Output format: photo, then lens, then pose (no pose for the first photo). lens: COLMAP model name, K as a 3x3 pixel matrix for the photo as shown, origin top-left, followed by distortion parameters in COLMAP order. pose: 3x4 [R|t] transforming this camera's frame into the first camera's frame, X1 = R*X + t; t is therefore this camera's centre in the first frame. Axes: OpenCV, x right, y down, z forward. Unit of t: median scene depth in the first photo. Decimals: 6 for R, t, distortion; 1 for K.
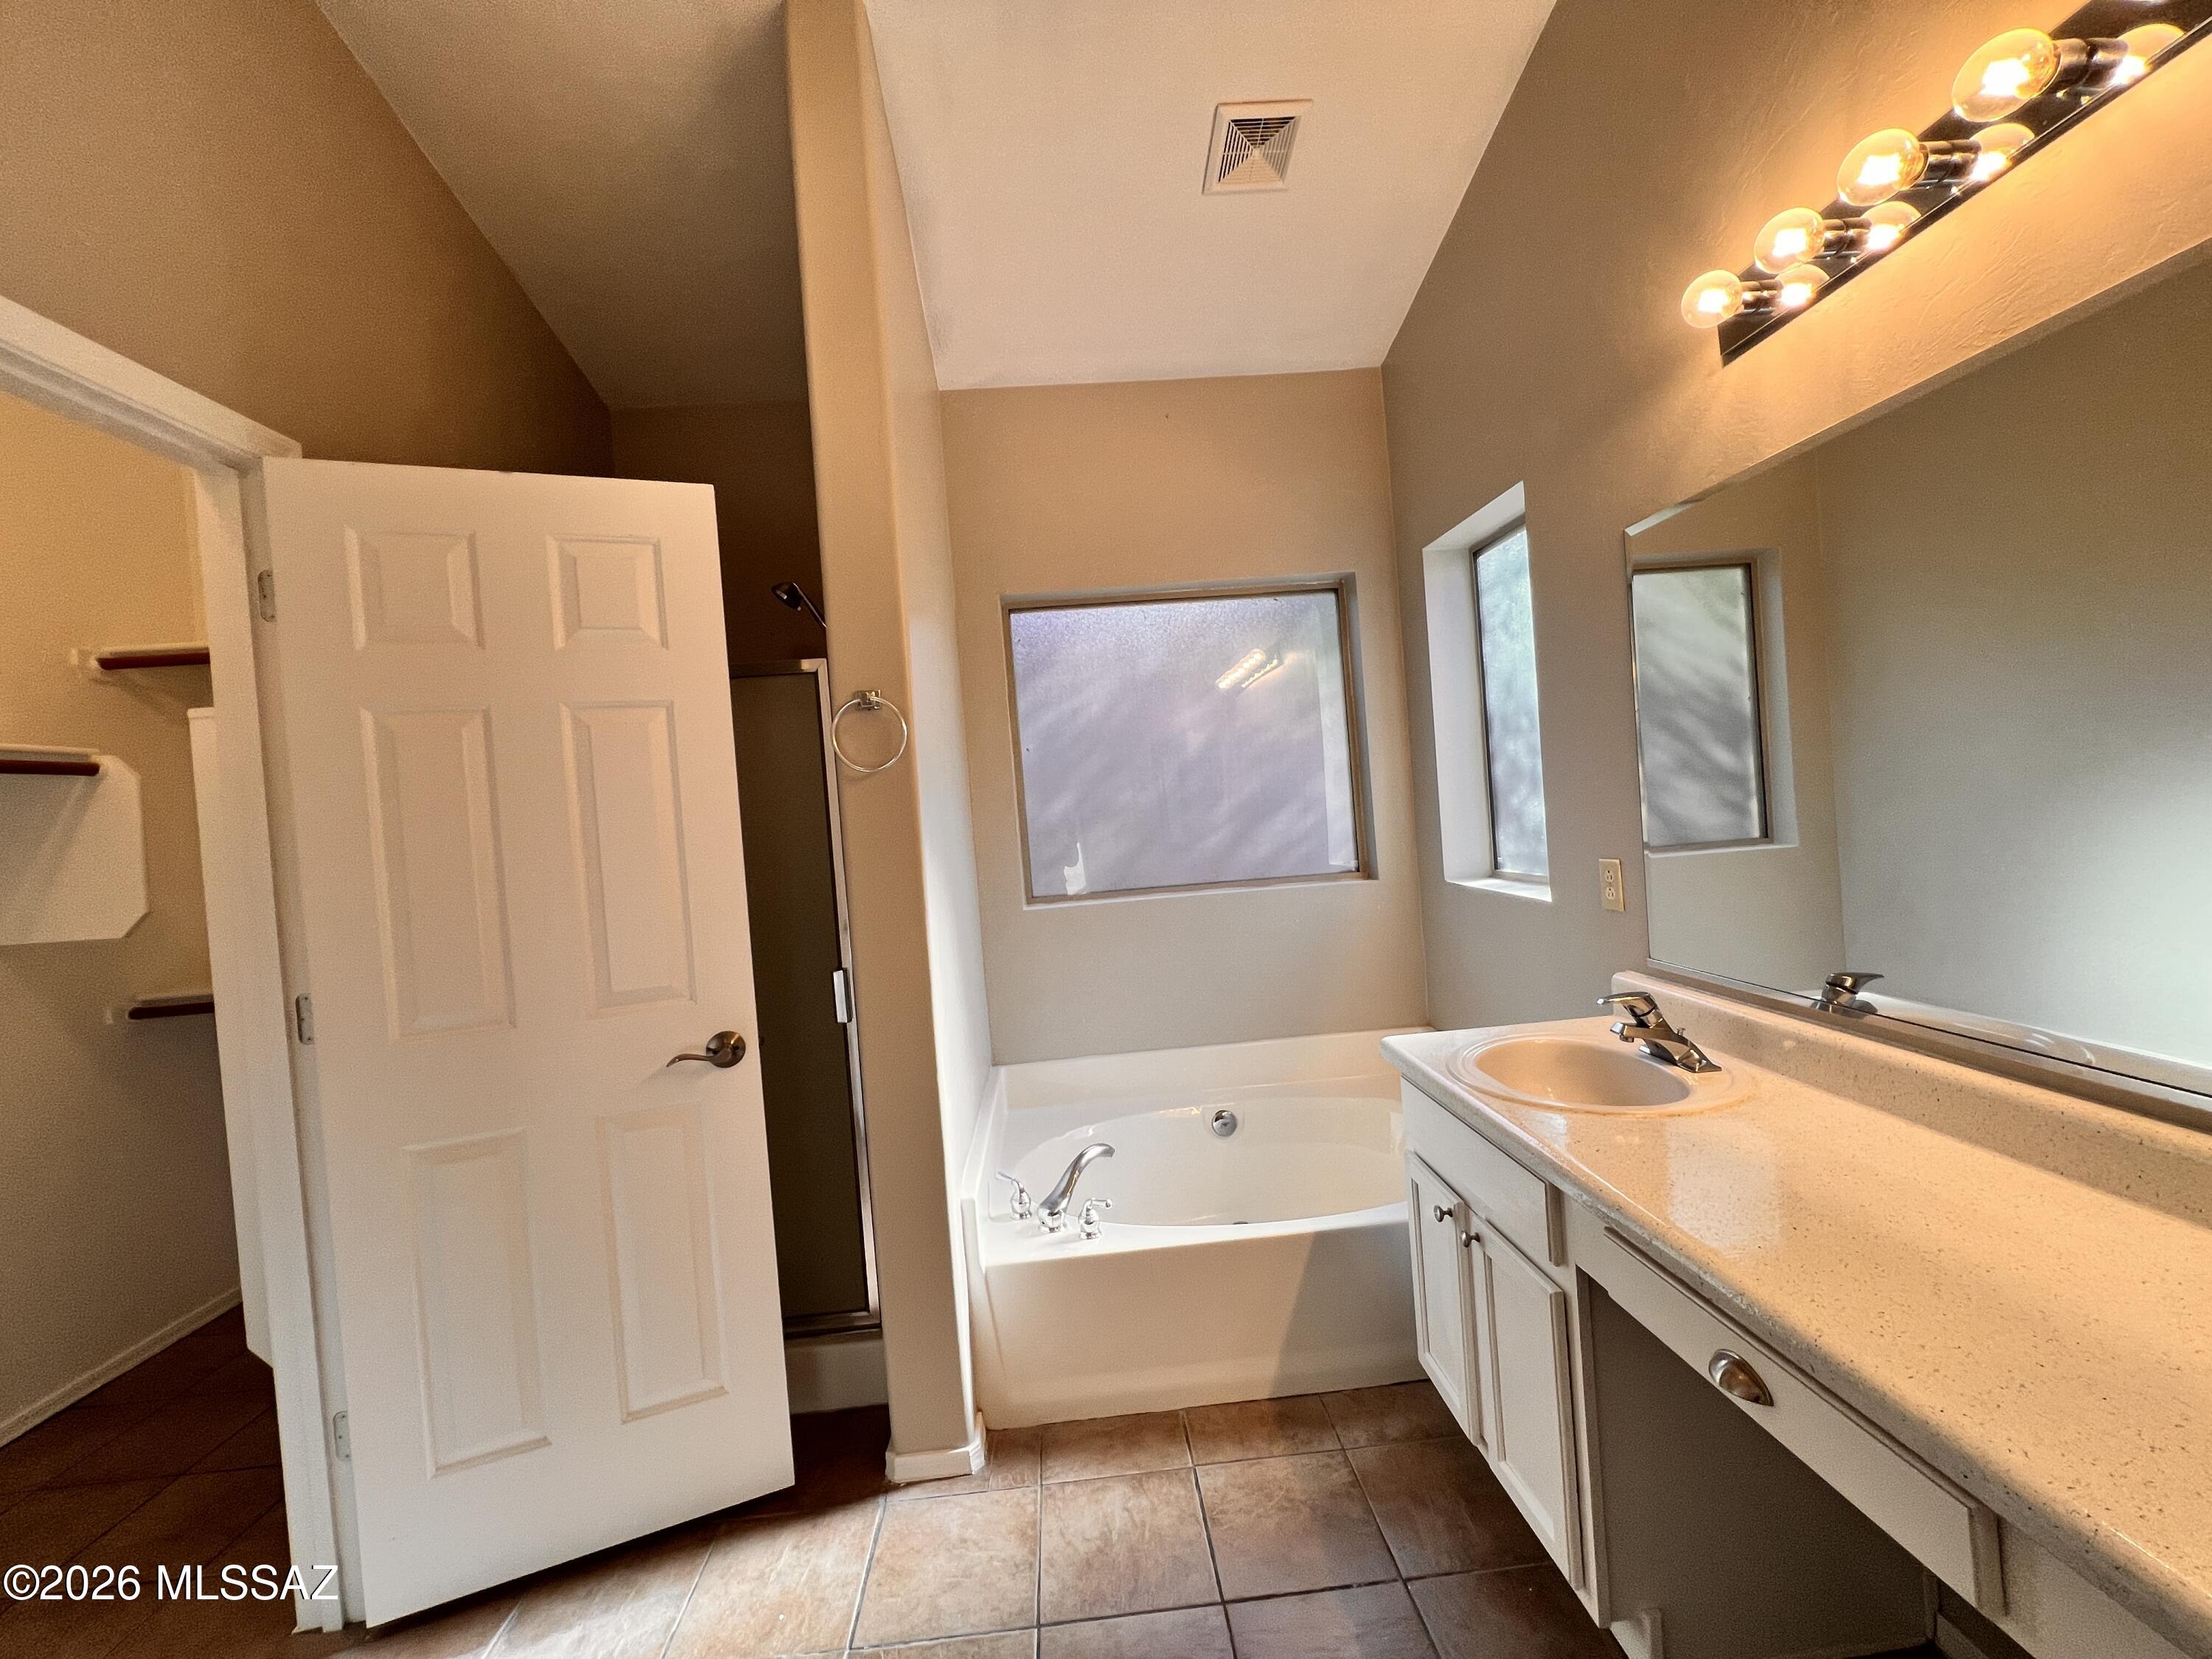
lens RADIAL K [[889.2, 0, 1102.8], [0, 889.2, 826.1], [0, 0, 1]] dist [-0.004374, 0.000807]
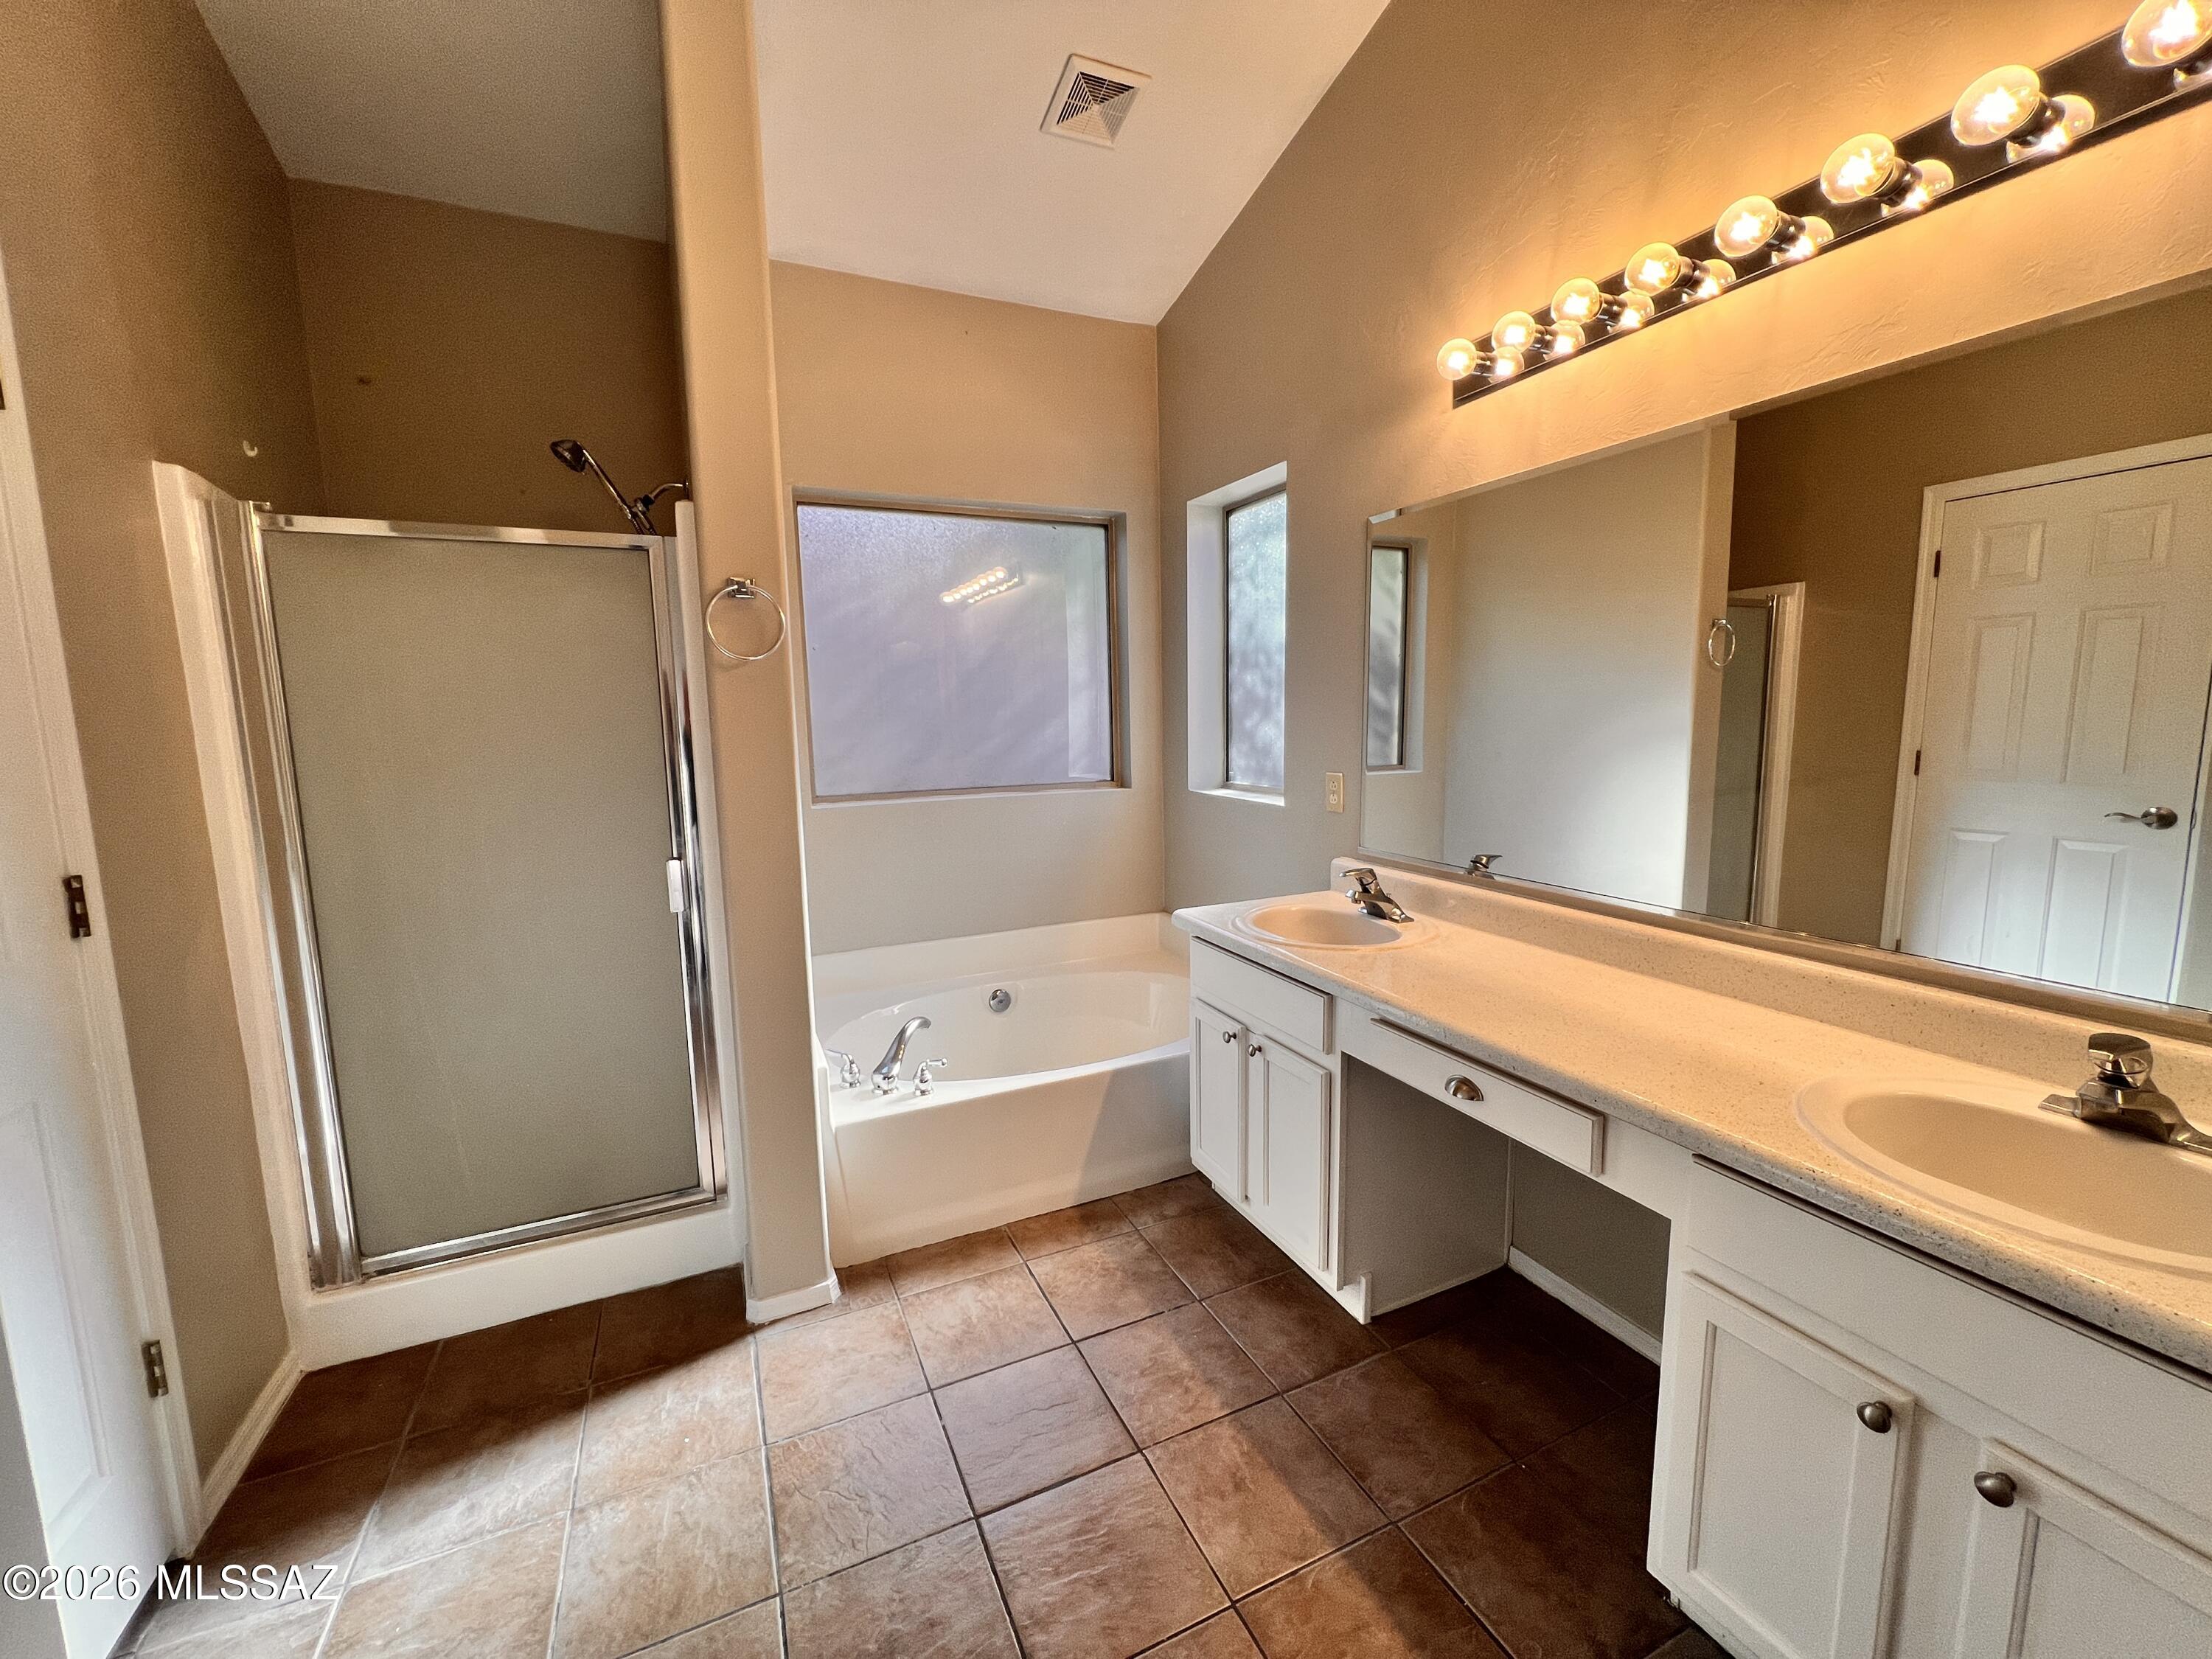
lens RADIAL K [[889.2, 0, 1102.8], [0, 889.2, 826.1], [0, 0, 1]] dist [-0.004374, 0.000807]
pose [[0.929251, 0.010976, 0.369287, -0.244816], [-0.045310, 0.995399, 0.084429, 0.022024], [-0.366661, -0.095188, 0.925472, -0.100715]]
